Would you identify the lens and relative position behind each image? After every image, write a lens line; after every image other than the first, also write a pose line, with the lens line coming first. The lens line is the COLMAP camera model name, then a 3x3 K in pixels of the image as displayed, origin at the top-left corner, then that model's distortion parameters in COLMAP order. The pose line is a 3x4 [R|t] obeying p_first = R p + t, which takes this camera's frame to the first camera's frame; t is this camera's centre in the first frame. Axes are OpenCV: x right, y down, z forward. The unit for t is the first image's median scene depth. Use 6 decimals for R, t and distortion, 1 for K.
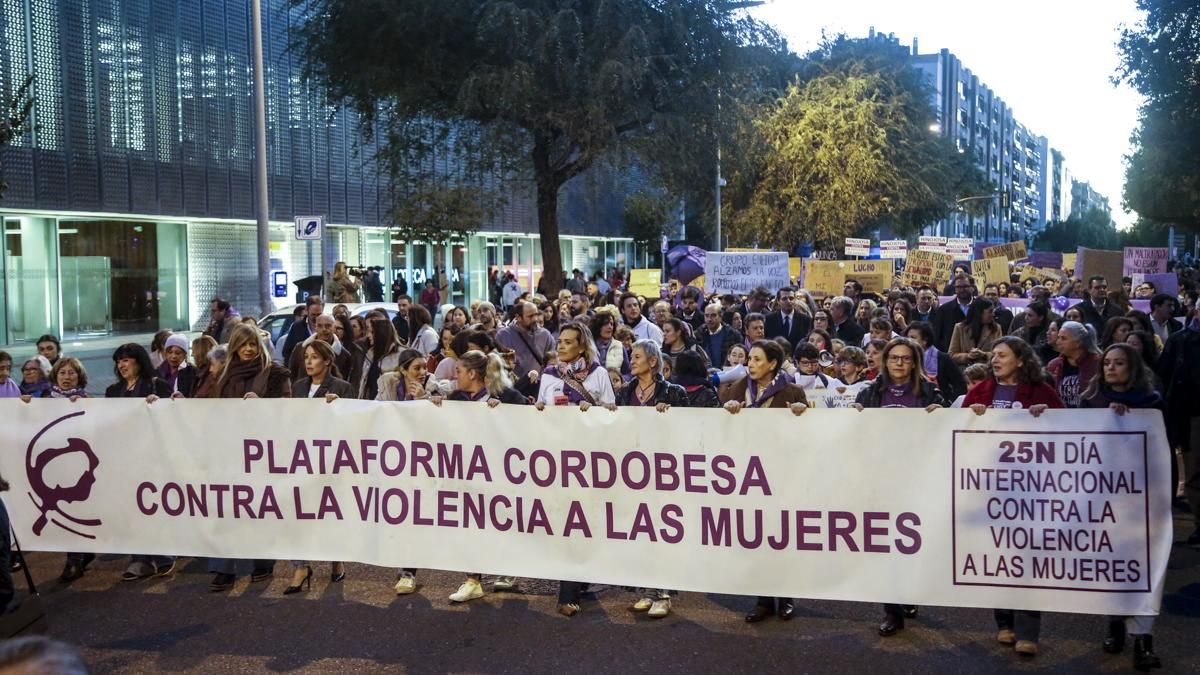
lens RADIAL K [[1489.4, 0, 634.3], [0, 1489.4, 335.4], [0, 0, 1]] dist [0.147498, 0.032307]
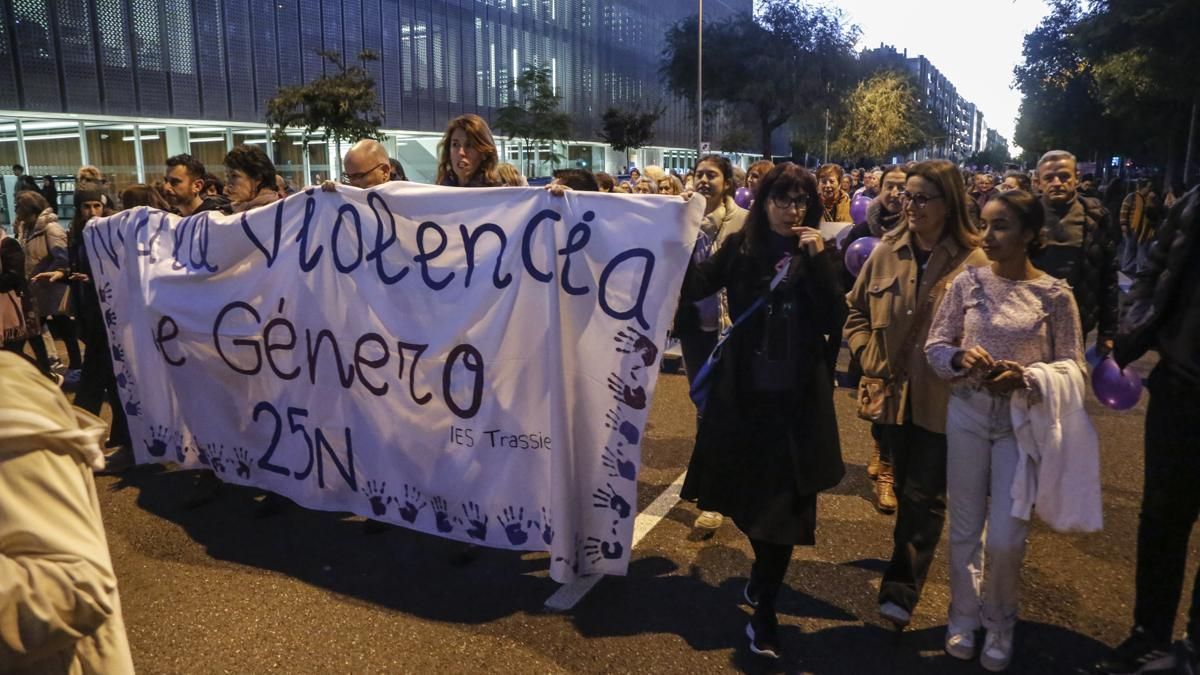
lens RADIAL K [[880.1, 0, 640.8], [0, 880.1, 336.2], [0, 0, 1]] dist [-0.055237, 0.000340]
pose [[0.996106, 0.025235, -0.084481, -0.092423], [-0.013656, 0.990761, 0.134929, 0.026766], [0.087105, -0.133250, 0.987247, -0.301007]]
